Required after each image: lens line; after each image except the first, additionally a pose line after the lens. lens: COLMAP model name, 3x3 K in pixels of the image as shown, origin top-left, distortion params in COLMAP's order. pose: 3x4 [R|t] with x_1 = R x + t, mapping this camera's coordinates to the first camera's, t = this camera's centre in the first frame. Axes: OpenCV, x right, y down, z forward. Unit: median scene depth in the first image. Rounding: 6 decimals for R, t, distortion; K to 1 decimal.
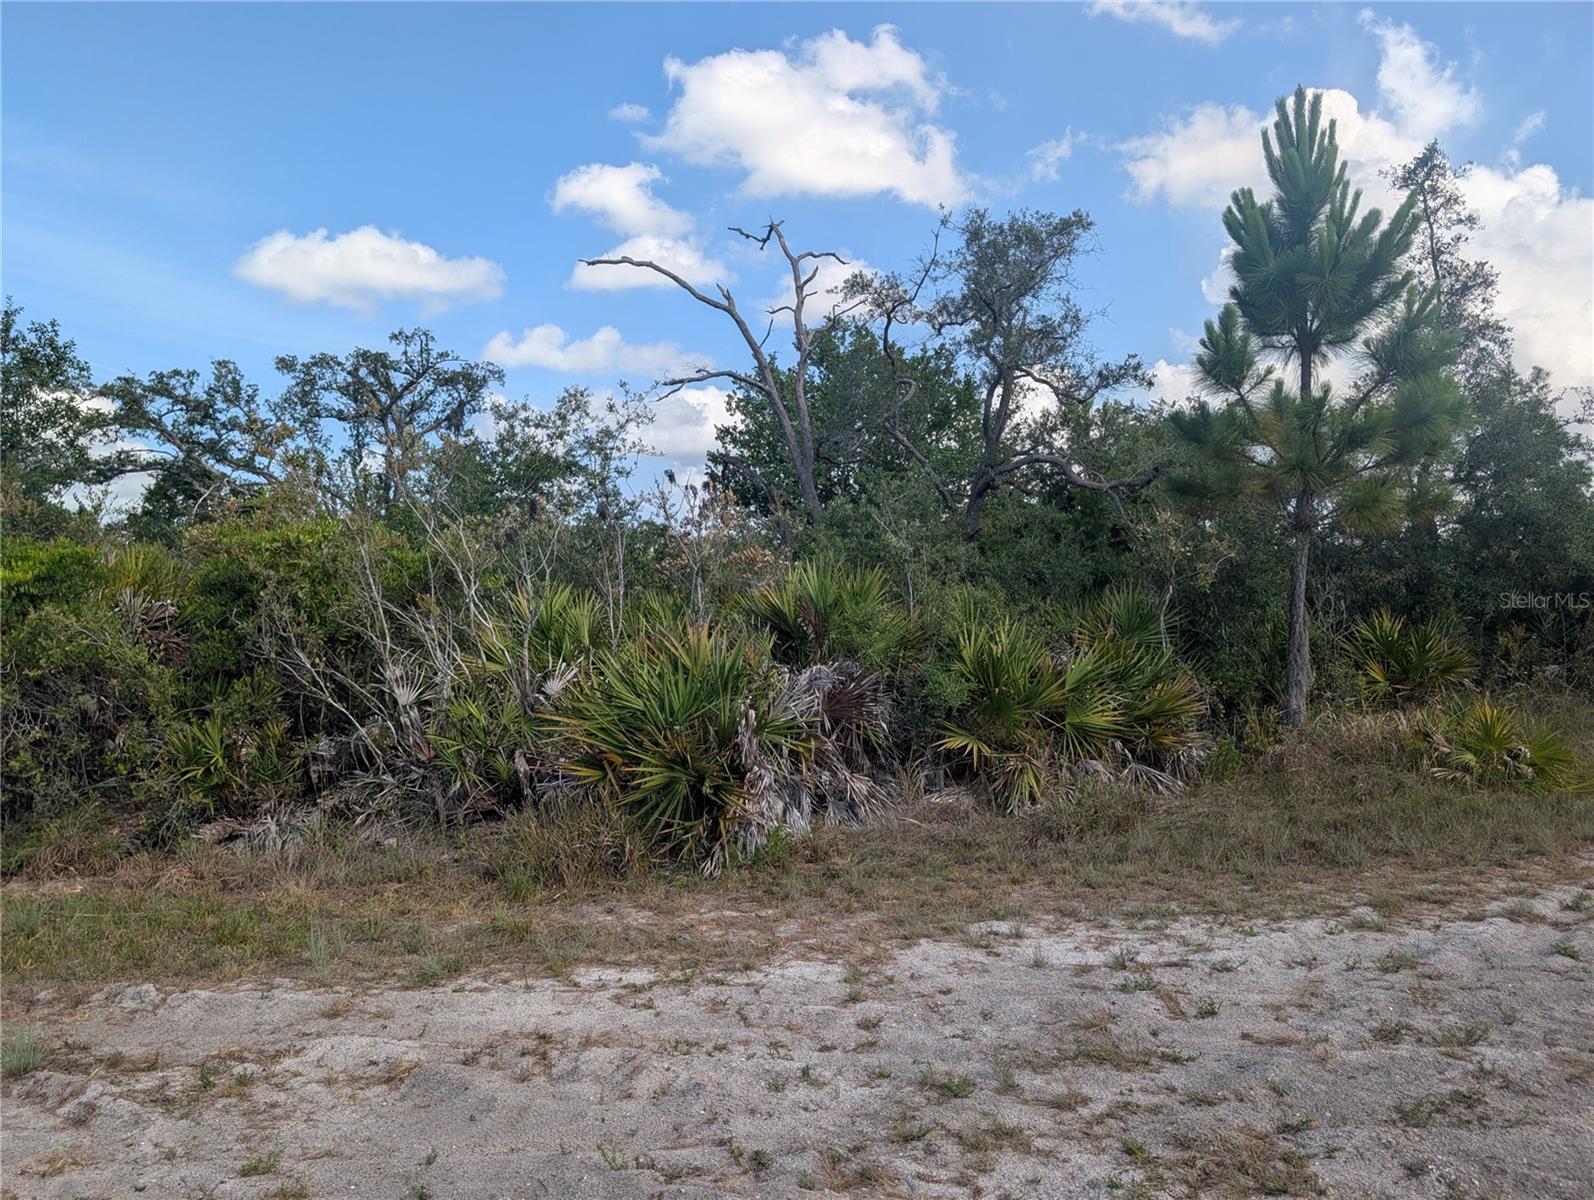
lens RADIAL K [[1109.6, 0, 797.0], [0, 1109.6, 600.0], [0, 0, 1]] dist [0.005606, 0.003335]
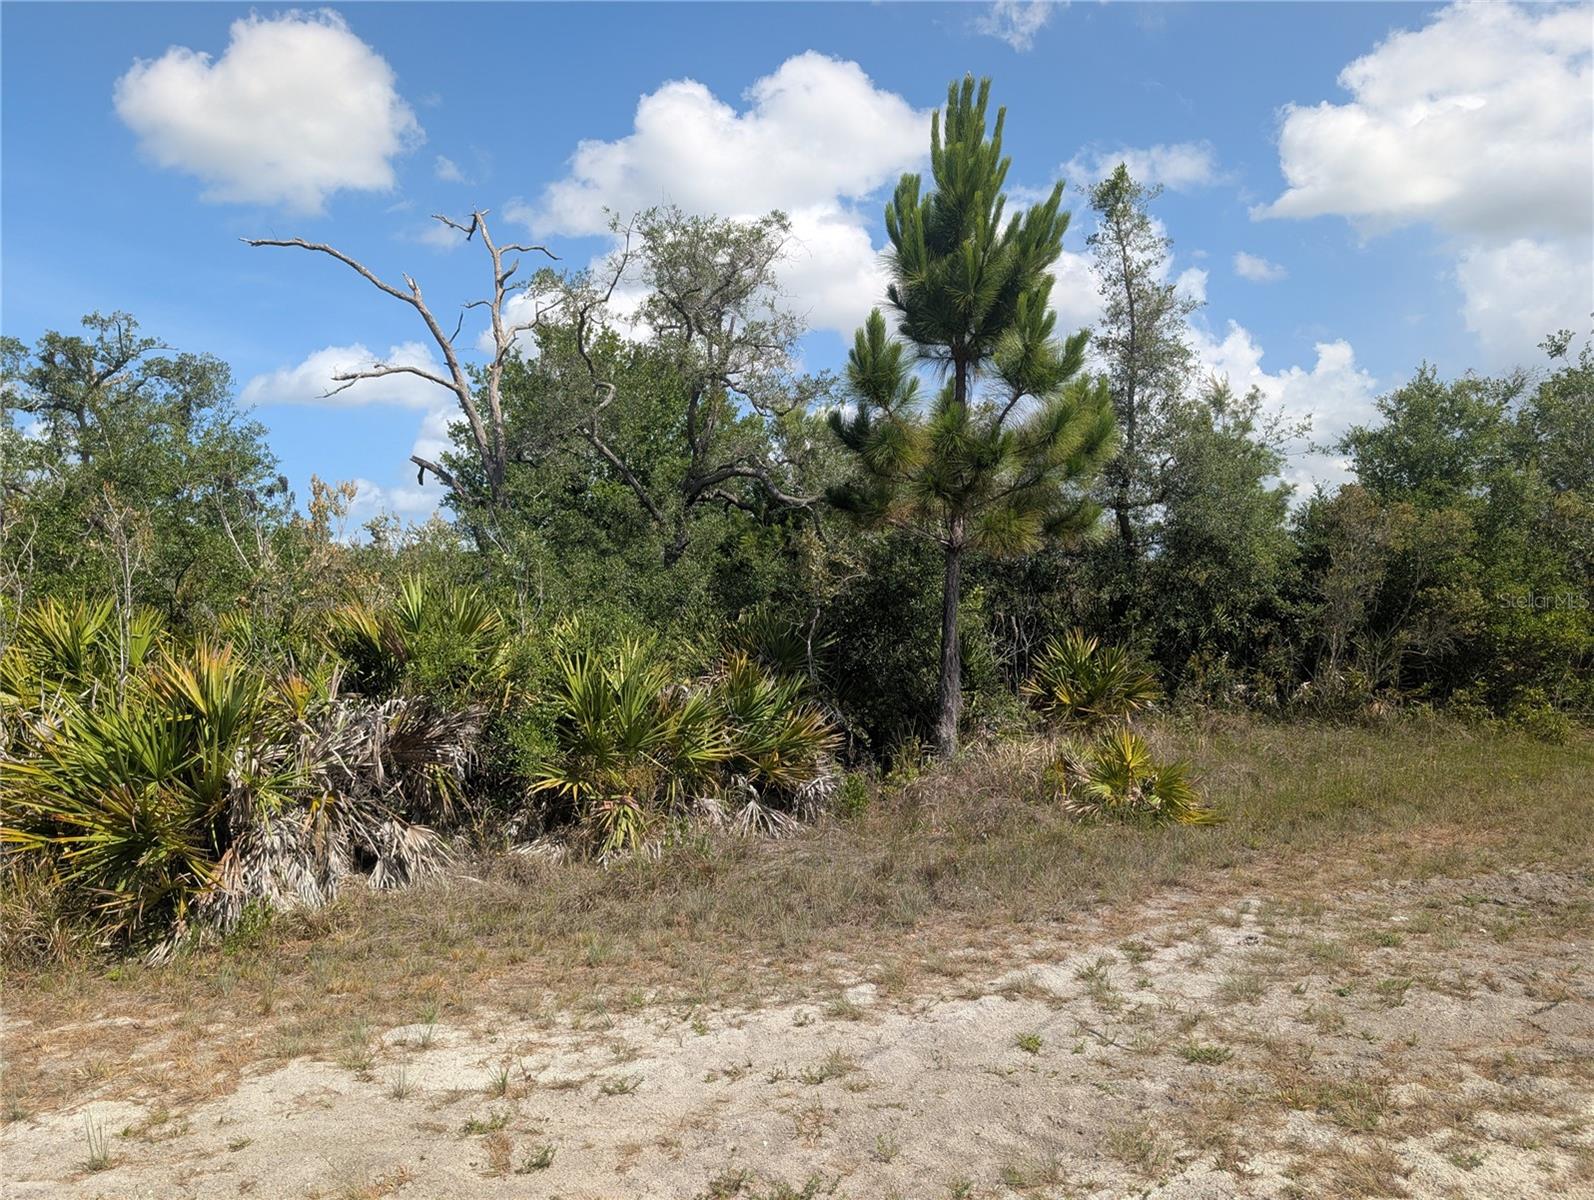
lens RADIAL K [[1121.7, 0, 797.2], [0, 1121.7, 561.6], [0, 0, 1]] dist [-0.001682, 0.001386]
pose [[0.989027, 0.010250, 0.147376, 0.174901], [-0.003739, 0.999007, -0.044386, -0.009091], [-0.147685, 0.043348, 0.988084, 0.066968]]
